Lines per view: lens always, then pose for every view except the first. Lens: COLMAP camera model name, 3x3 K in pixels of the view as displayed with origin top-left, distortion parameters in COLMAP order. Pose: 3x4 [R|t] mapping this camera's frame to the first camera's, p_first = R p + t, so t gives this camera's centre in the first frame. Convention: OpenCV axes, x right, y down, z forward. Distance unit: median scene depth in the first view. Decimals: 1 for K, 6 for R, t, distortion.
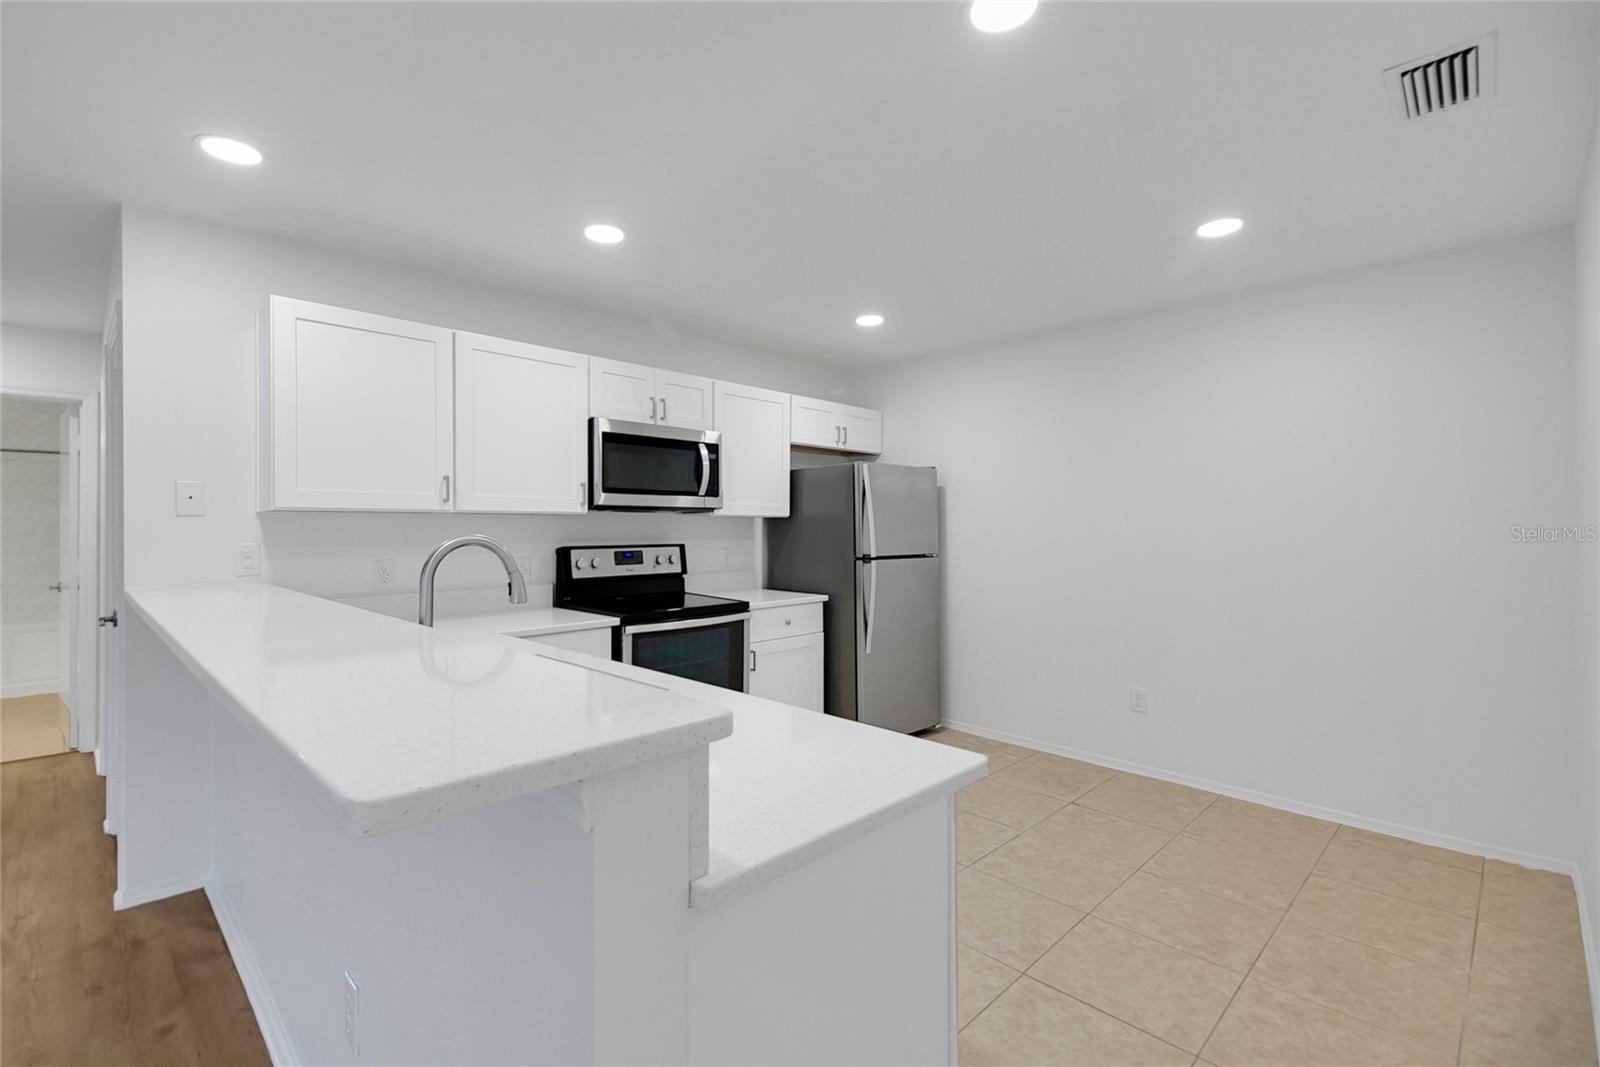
lens RADIAL K [[703.8, 0, 797.4], [0, 703.8, 517.7], [0, 0, 1]] dist [0.039566, -0.016694]
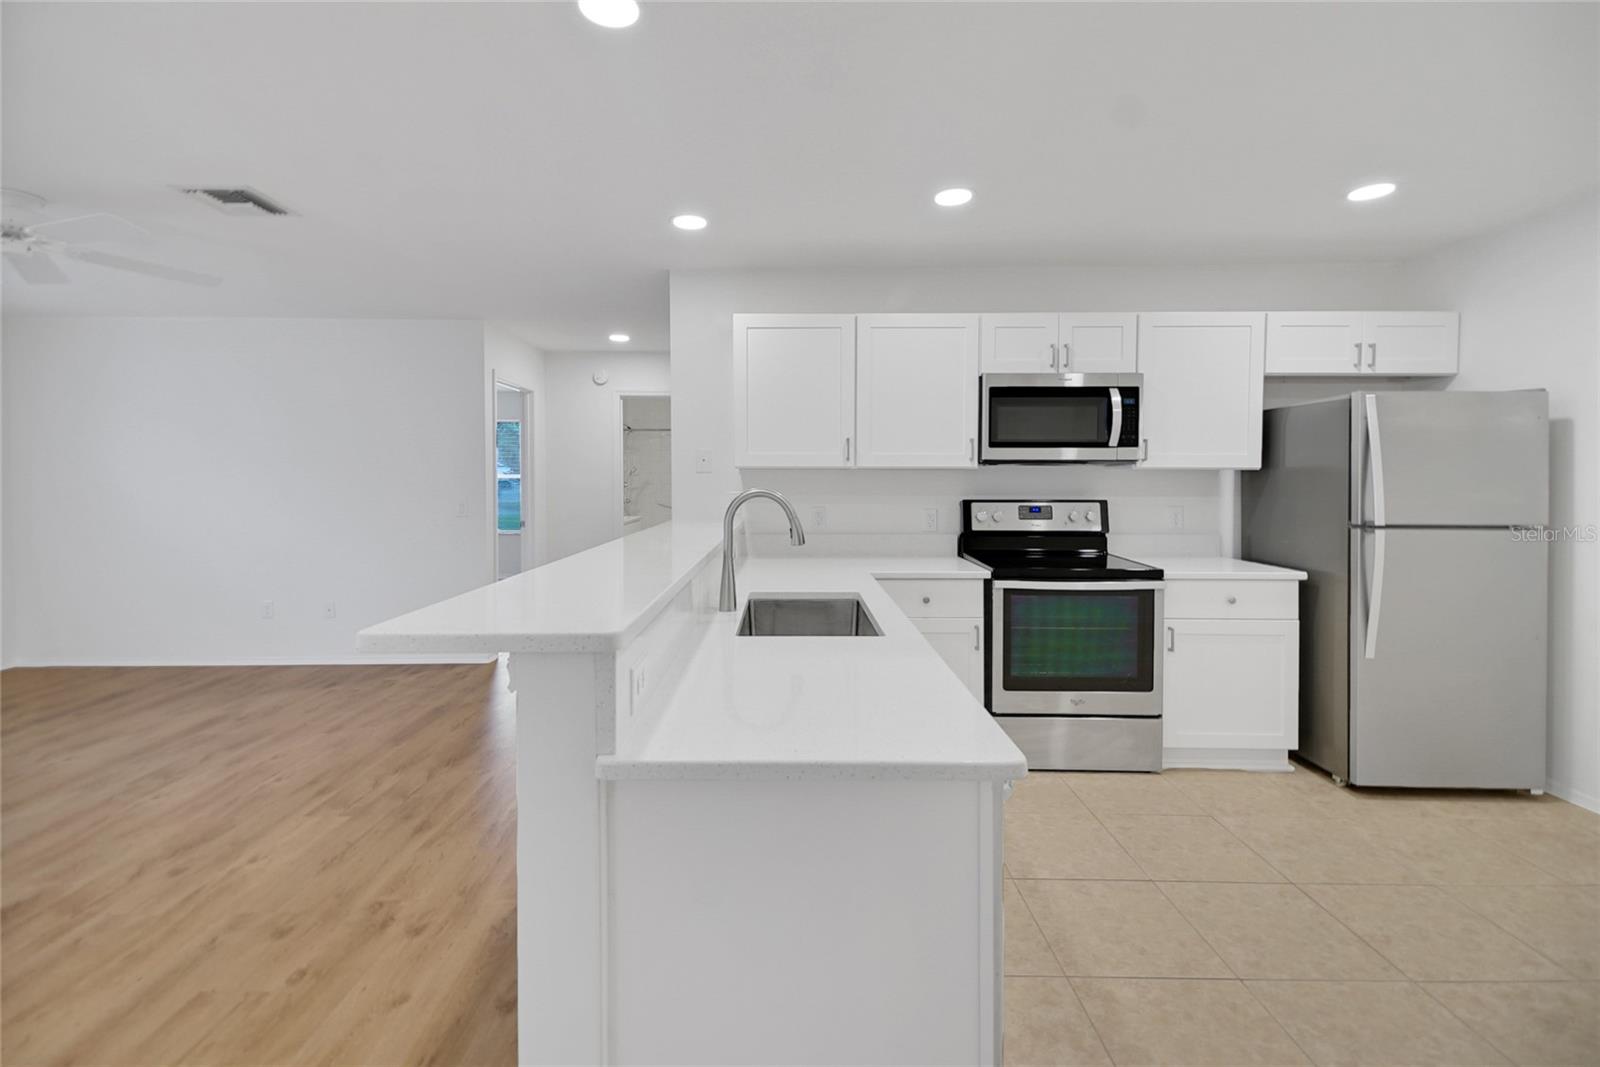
lens RADIAL K [[703.8, 0, 786.8], [0, 703.8, 484.1], [0, 0, 1]] dist [0.039566, -0.016694]
pose [[0.701946, 0.007395, -0.712192, 0.260766], [0.007358, 0.999817, 0.017633, -0.002767], [0.712192, -0.017618, 0.701764, 0.088486]]
